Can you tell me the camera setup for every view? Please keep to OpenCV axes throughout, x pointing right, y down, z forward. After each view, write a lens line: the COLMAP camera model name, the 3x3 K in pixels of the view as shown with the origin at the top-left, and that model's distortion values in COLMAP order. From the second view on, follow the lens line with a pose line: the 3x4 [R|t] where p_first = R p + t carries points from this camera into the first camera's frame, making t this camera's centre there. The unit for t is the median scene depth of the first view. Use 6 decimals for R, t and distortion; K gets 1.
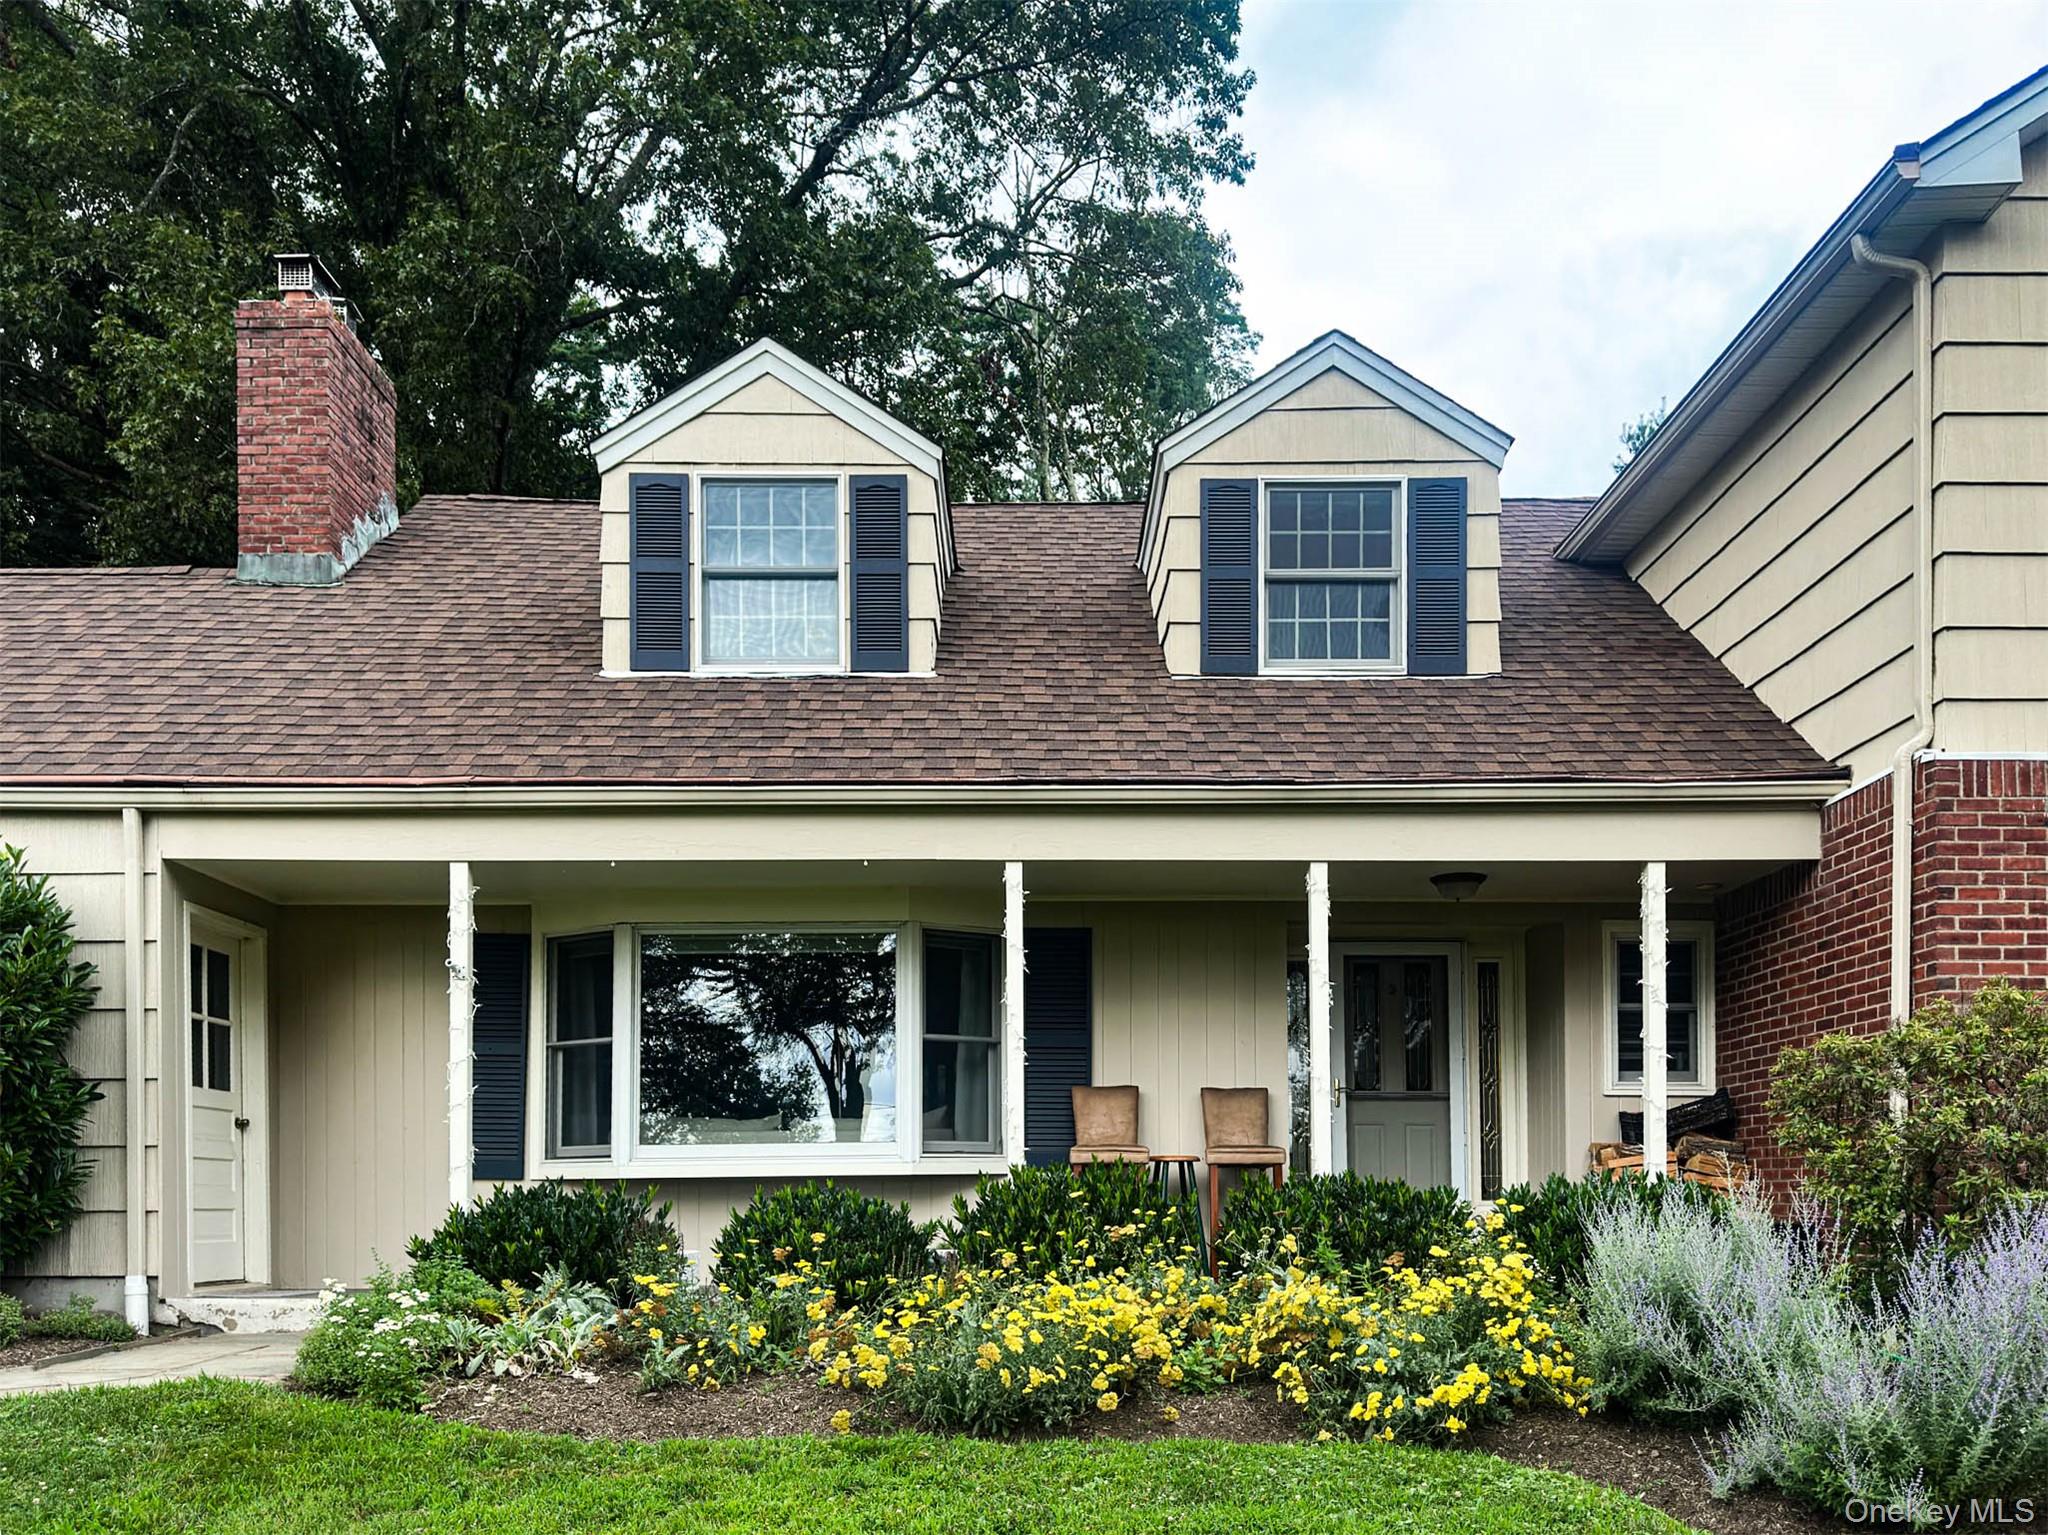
lens RADIAL K [[1437.6, 0, 1071.2], [0, 1437.6, 734.6], [0, 0, 1]] dist [0.082138, -0.088869]
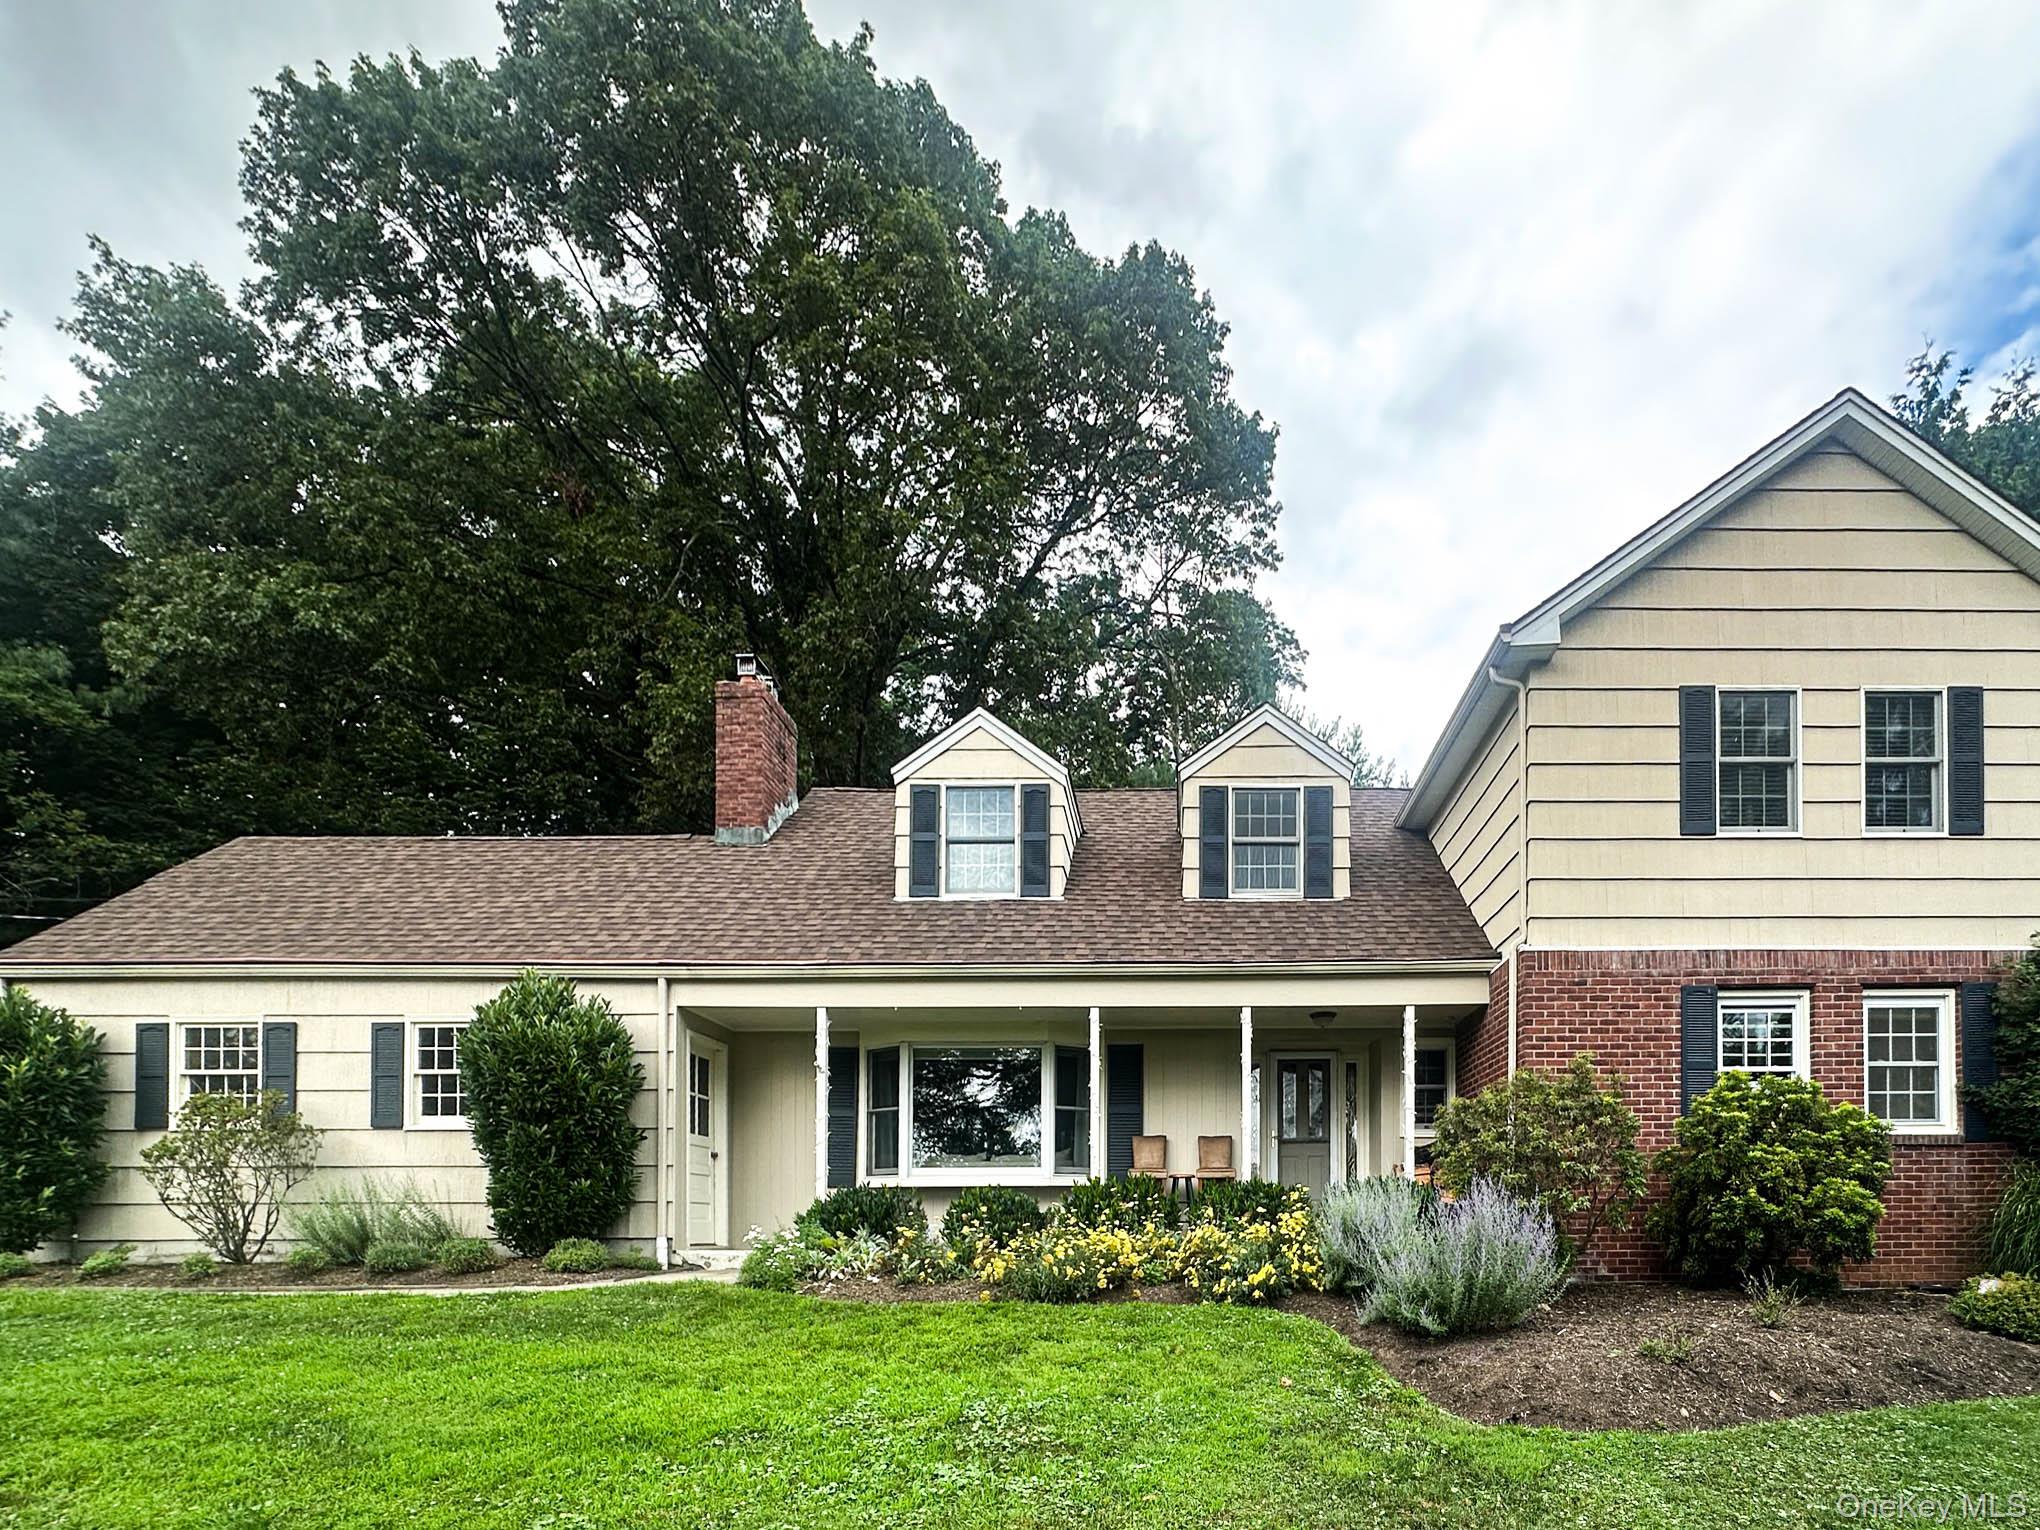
lens RADIAL K [[983.4, 0, 1020.0], [0, 983.4, 765.0], [0, 0, 1]] dist [0.001542, 0.000015]
pose [[0.975672, -0.063986, -0.209691, 0.139510], [0.033555, 0.988775, -0.145595, -0.034571], [0.216654, 0.135016, 0.966867, -0.252605]]
